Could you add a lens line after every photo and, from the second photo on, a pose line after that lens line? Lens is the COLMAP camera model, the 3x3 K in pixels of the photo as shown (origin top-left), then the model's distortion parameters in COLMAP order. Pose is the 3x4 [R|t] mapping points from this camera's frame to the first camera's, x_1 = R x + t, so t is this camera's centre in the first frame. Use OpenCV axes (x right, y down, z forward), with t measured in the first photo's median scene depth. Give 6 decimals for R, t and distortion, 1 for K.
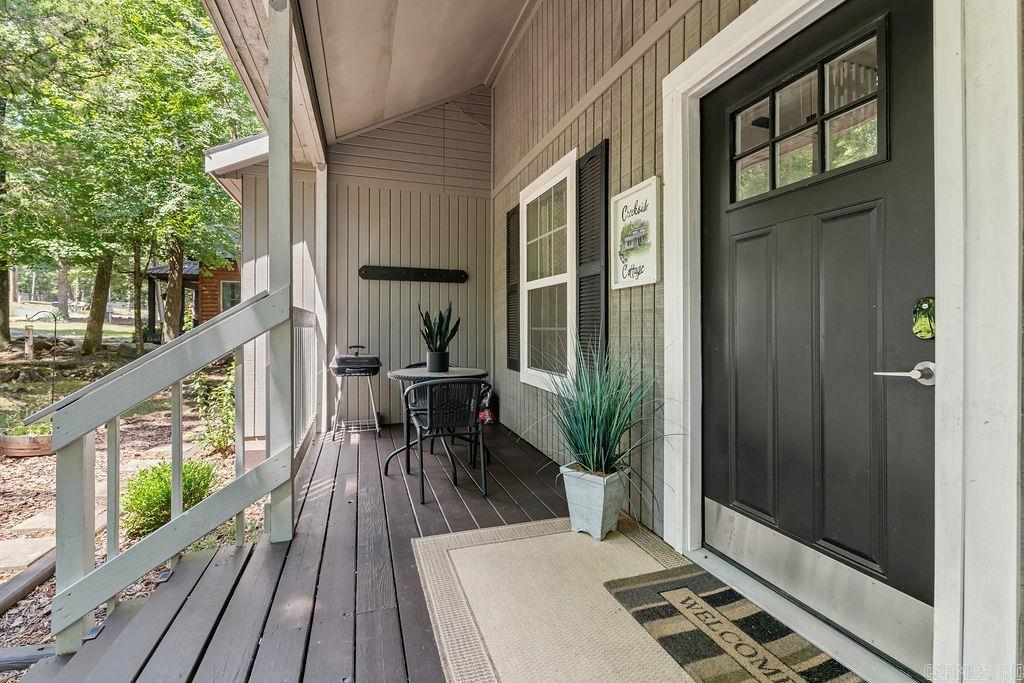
lens RADIAL K [[424.8, 0, 510.9], [0, 424.8, 336.8], [0, 0, 1]] dist [0.004068, 0.000240]
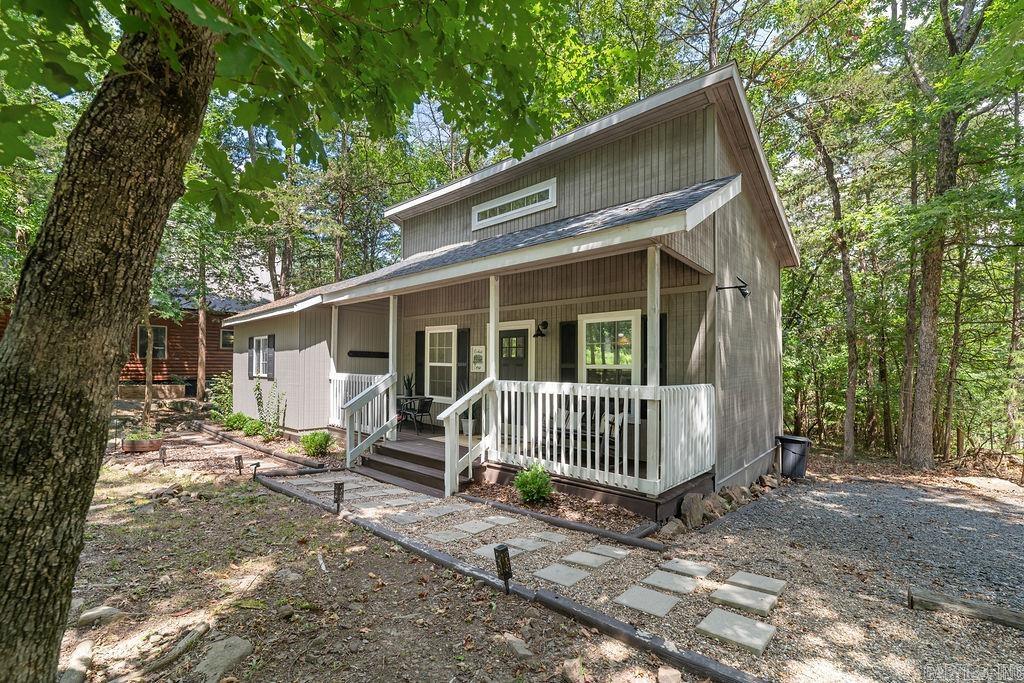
lens RADIAL K [[424.8, 0, 510.7], [0, 424.8, 373.9], [0, 0, 1]] dist [0.004068, 0.000240]
pose [[0.866482, 0.009063, 0.499126, -1.106029], [-0.005999, 0.999952, -0.007743, -0.057536], [-0.499172, 0.003715, 0.866495, -2.000451]]
